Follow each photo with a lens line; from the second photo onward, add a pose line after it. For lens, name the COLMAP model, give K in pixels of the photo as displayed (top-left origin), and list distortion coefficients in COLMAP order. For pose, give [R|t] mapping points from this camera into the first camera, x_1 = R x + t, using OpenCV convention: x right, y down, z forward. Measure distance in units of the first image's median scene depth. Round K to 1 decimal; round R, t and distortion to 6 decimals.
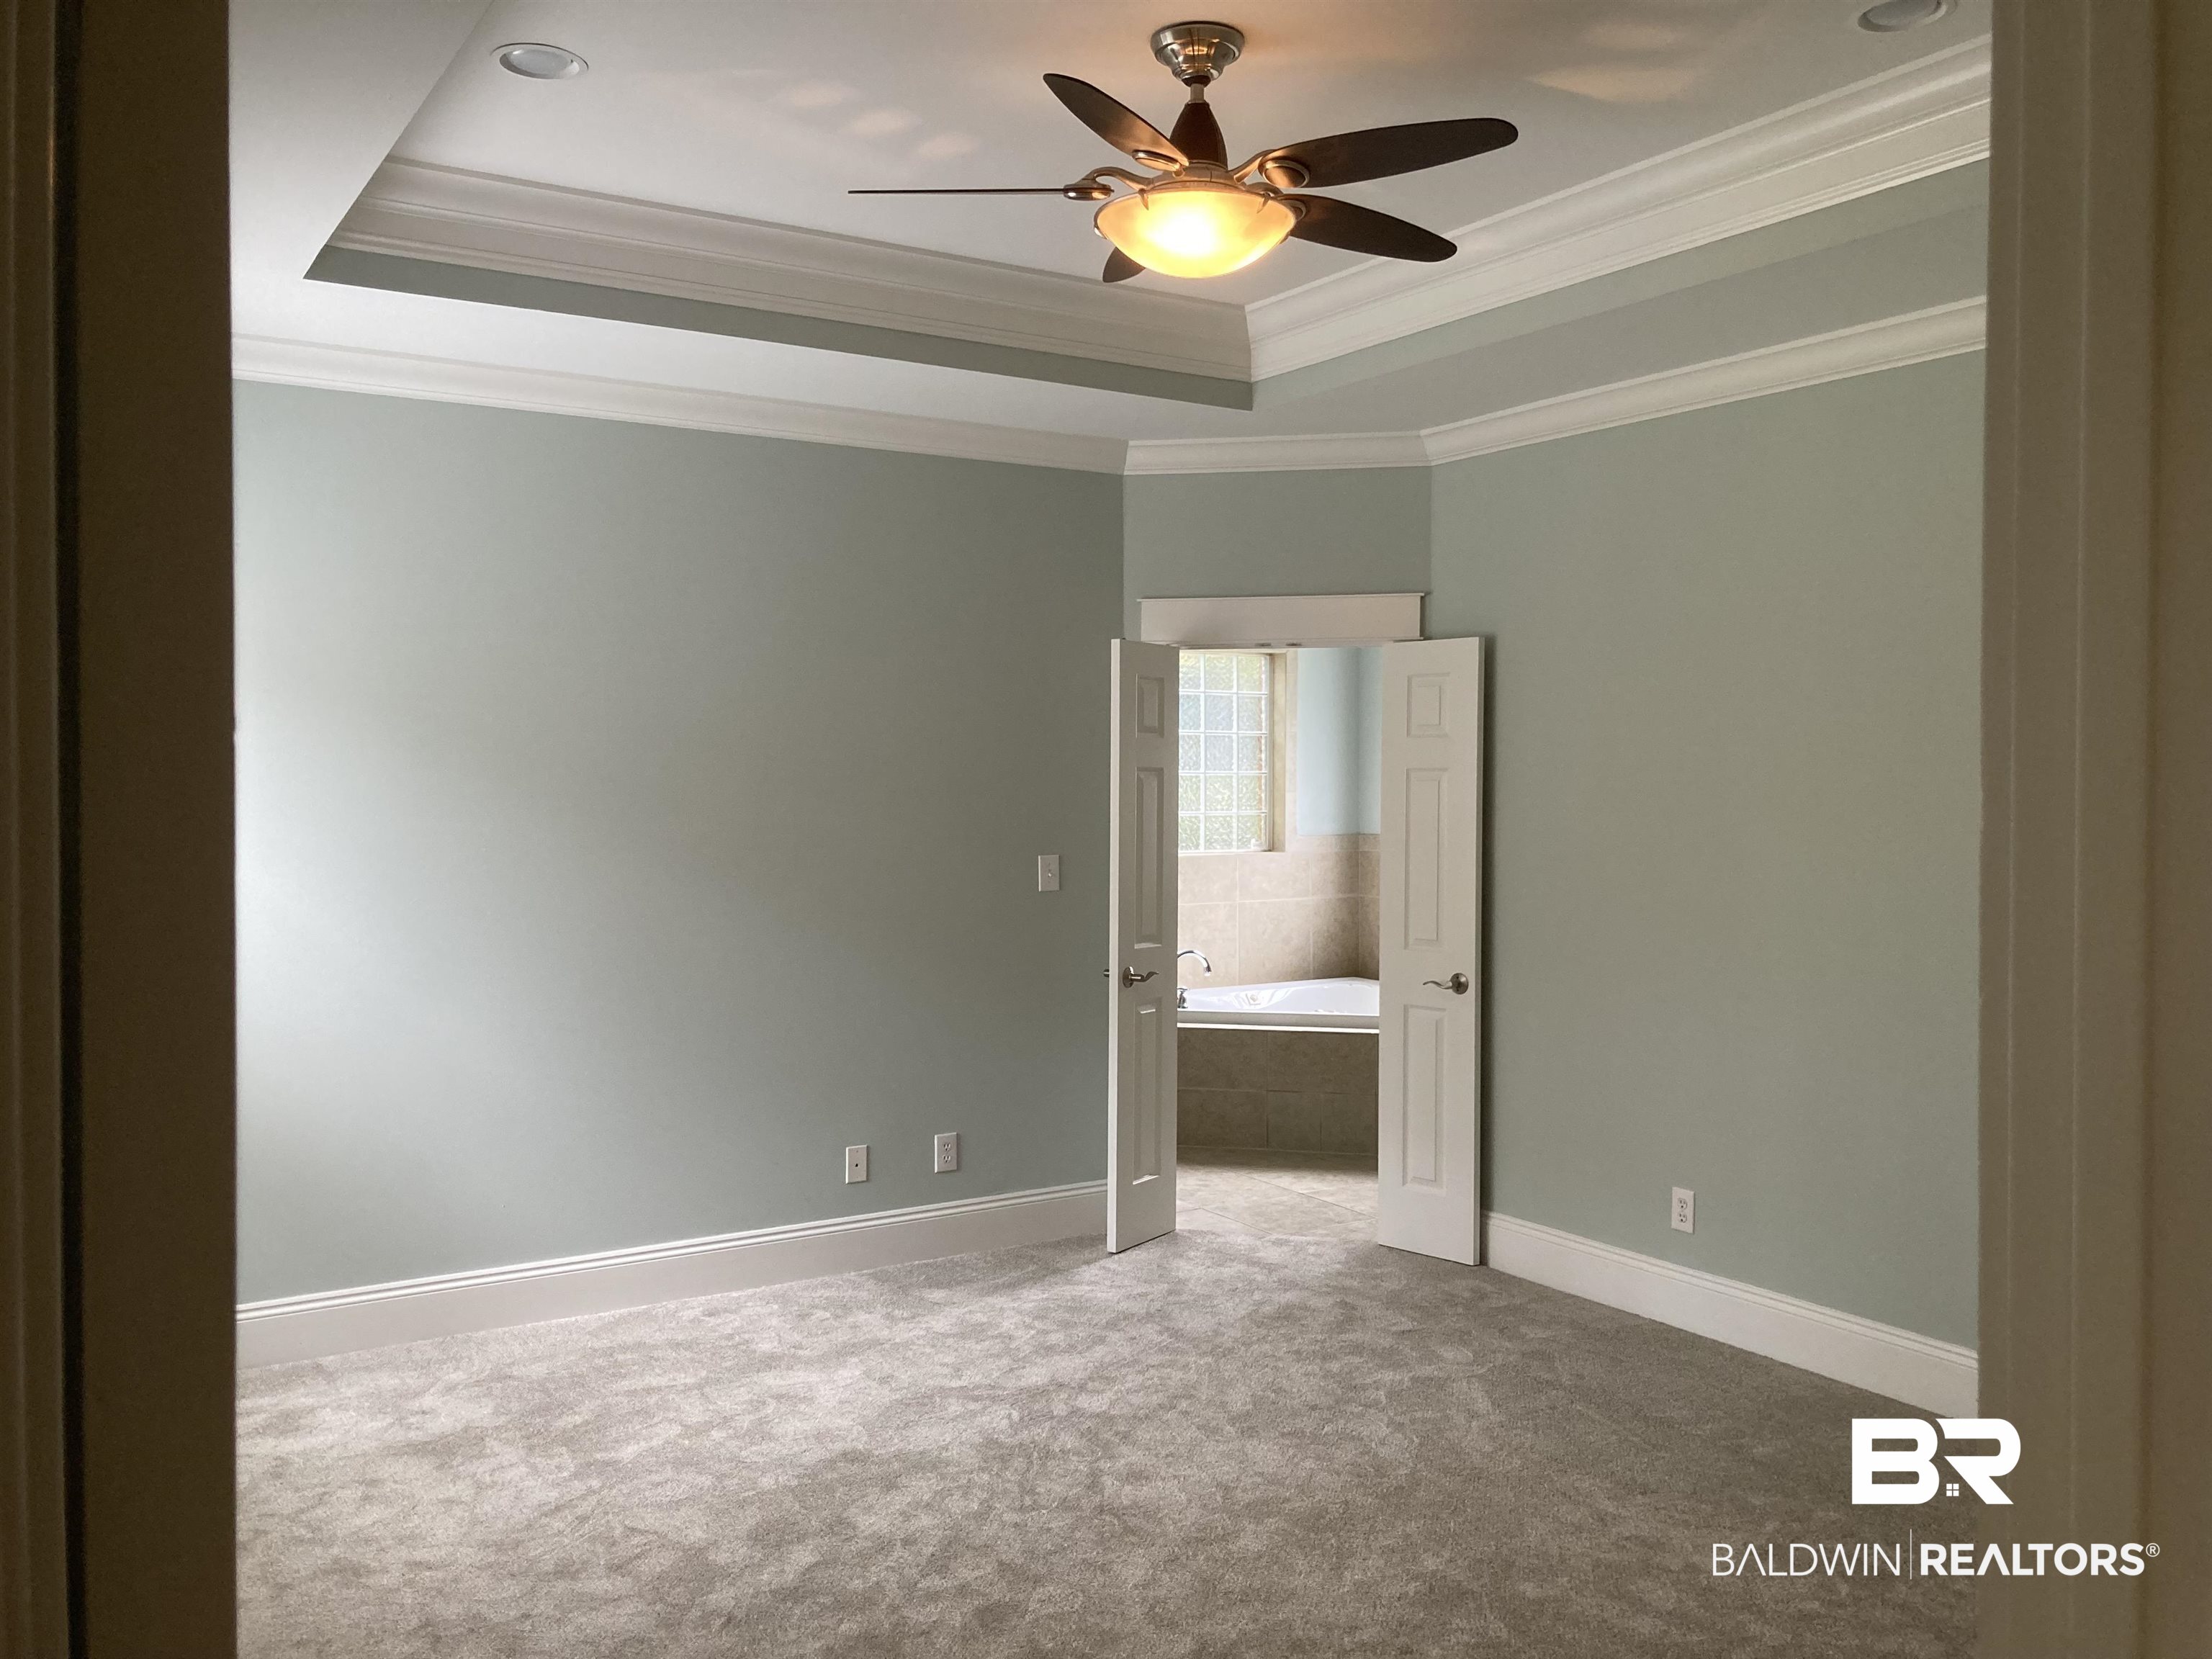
lens RADIAL K [[1817.2, 0, 1106.6], [0, 1817.2, 823.5], [0, 0, 1]] dist [0.026890, 0.013707]
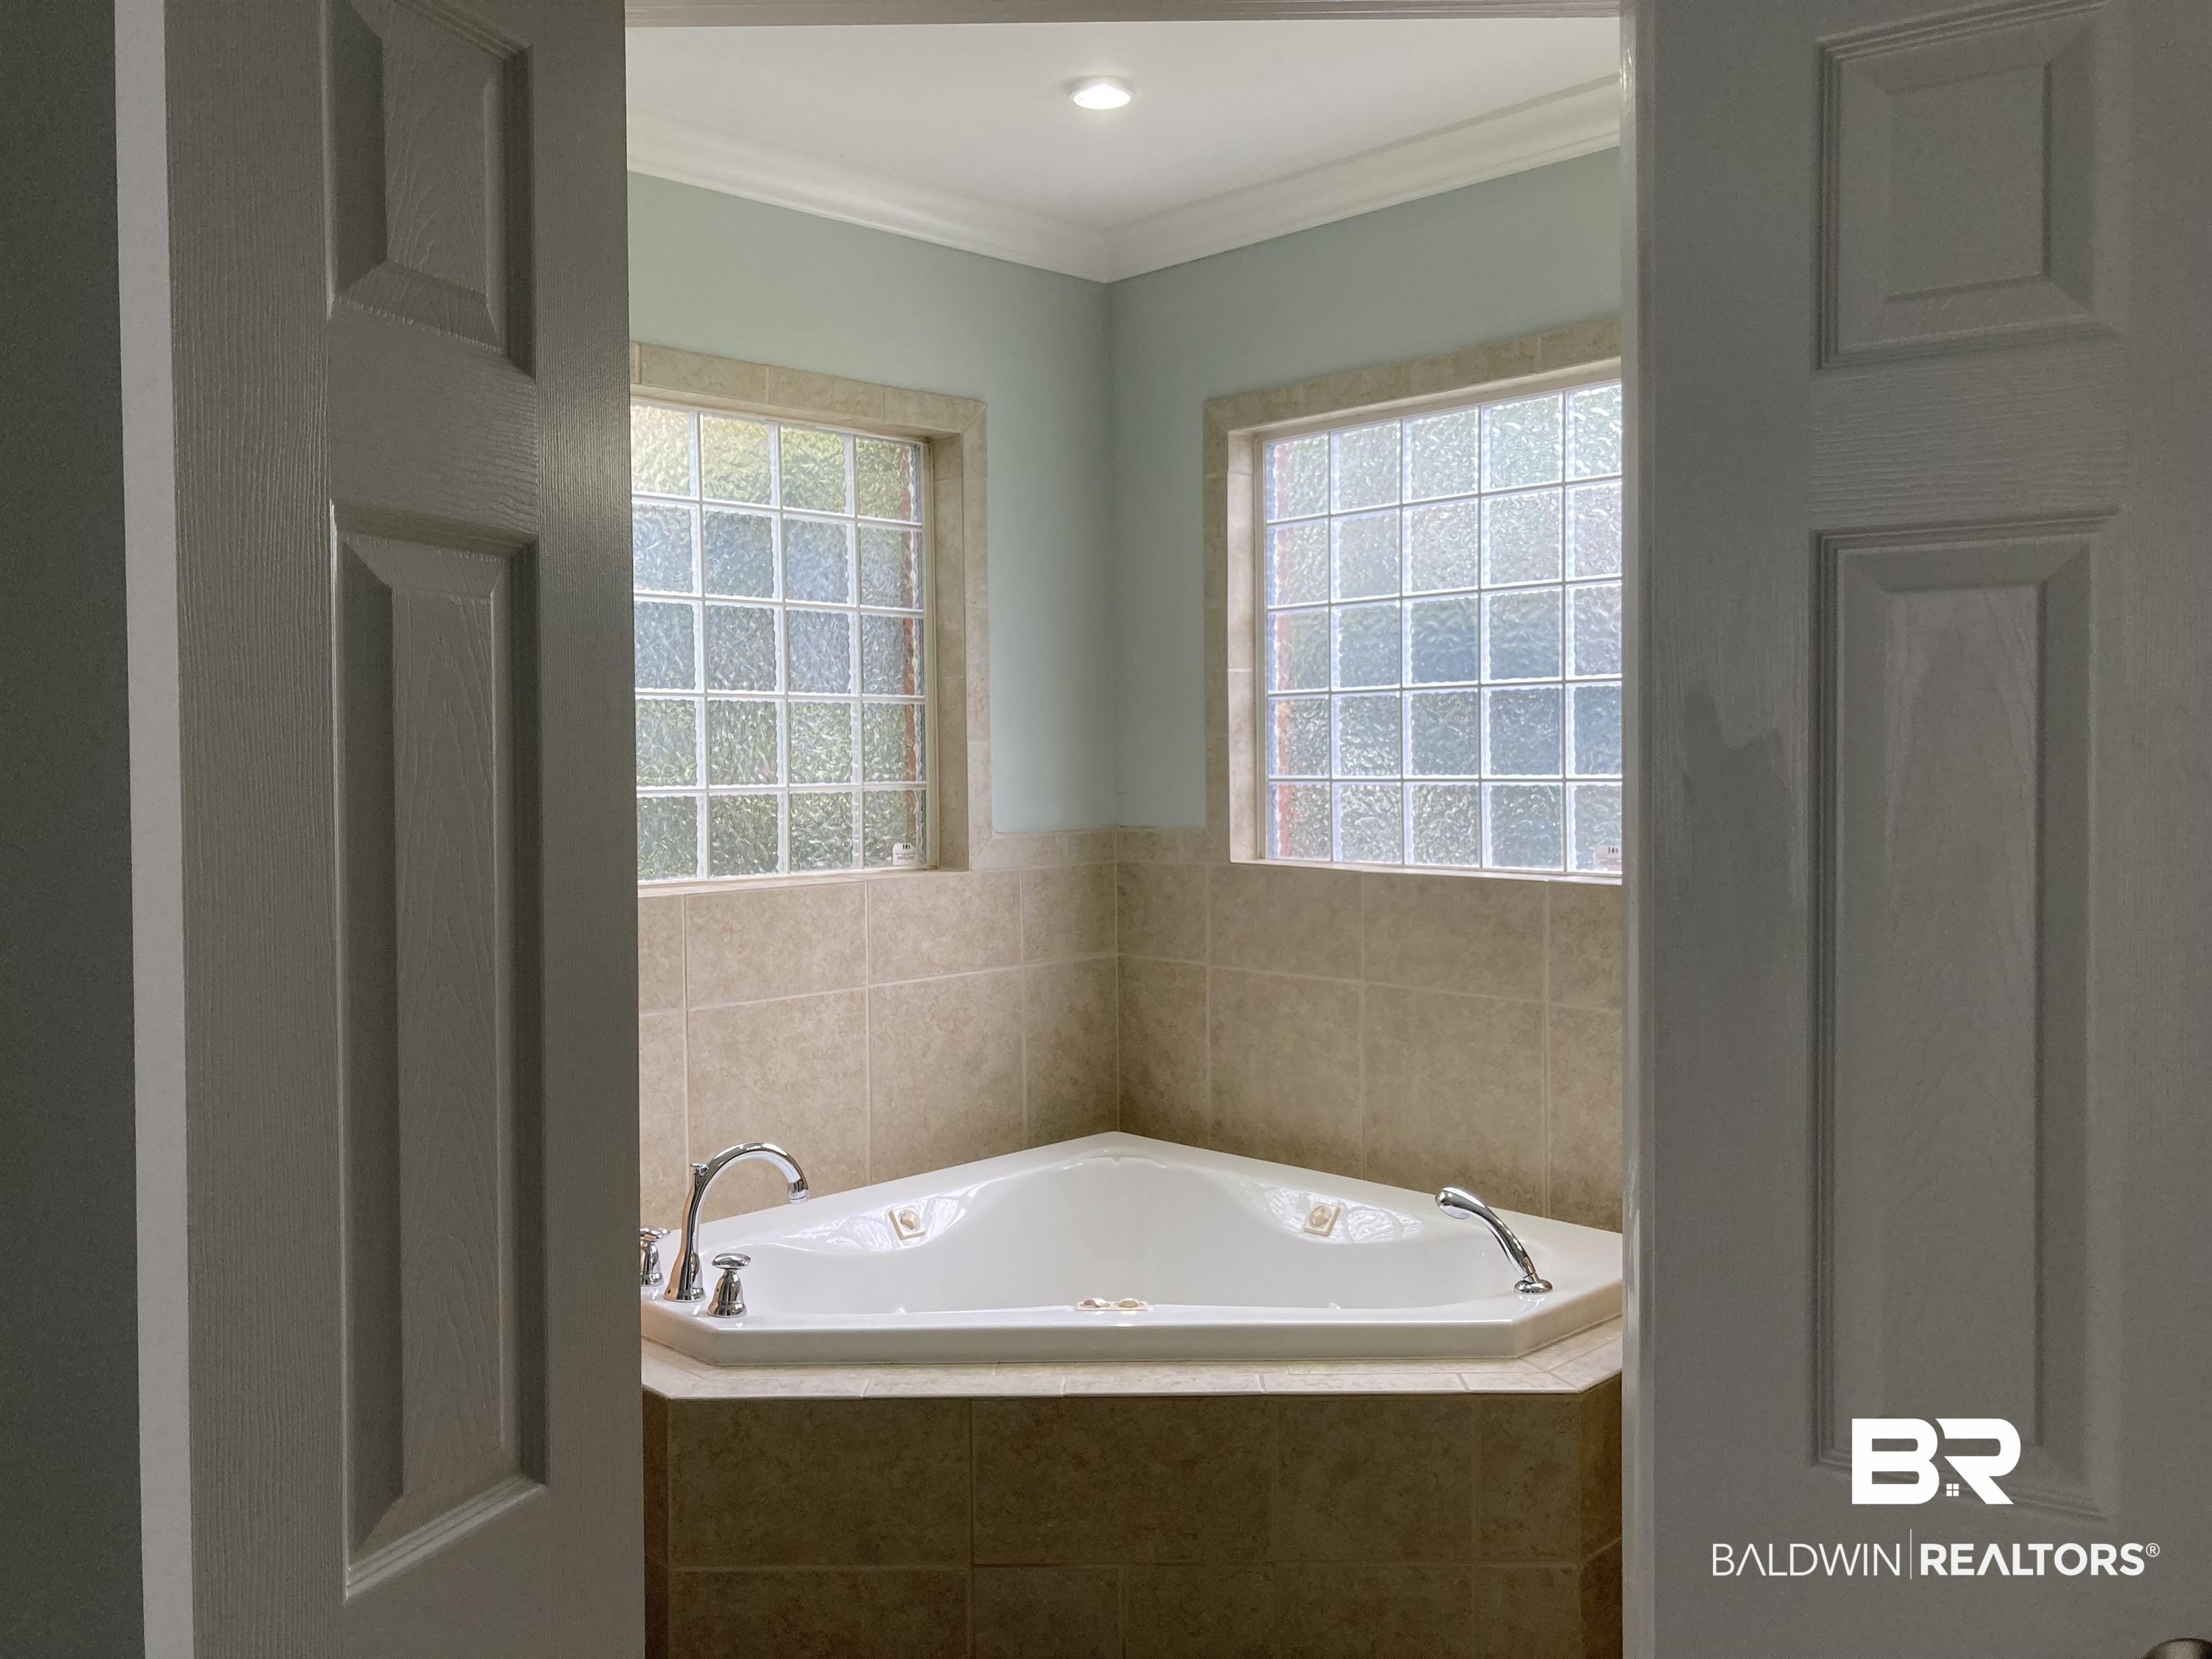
lens RADIAL K [[1817.2, 0, 1110.5], [0, 1817.2, 823.7], [0, 0, 1]] dist [0.026890, 0.013707]
pose [[0.974965, -0.016429, 0.221752, 0.032251], [0.014082, 0.999827, 0.012161, -0.001166], [-0.221914, -0.008734, 0.975027, 0.550882]]
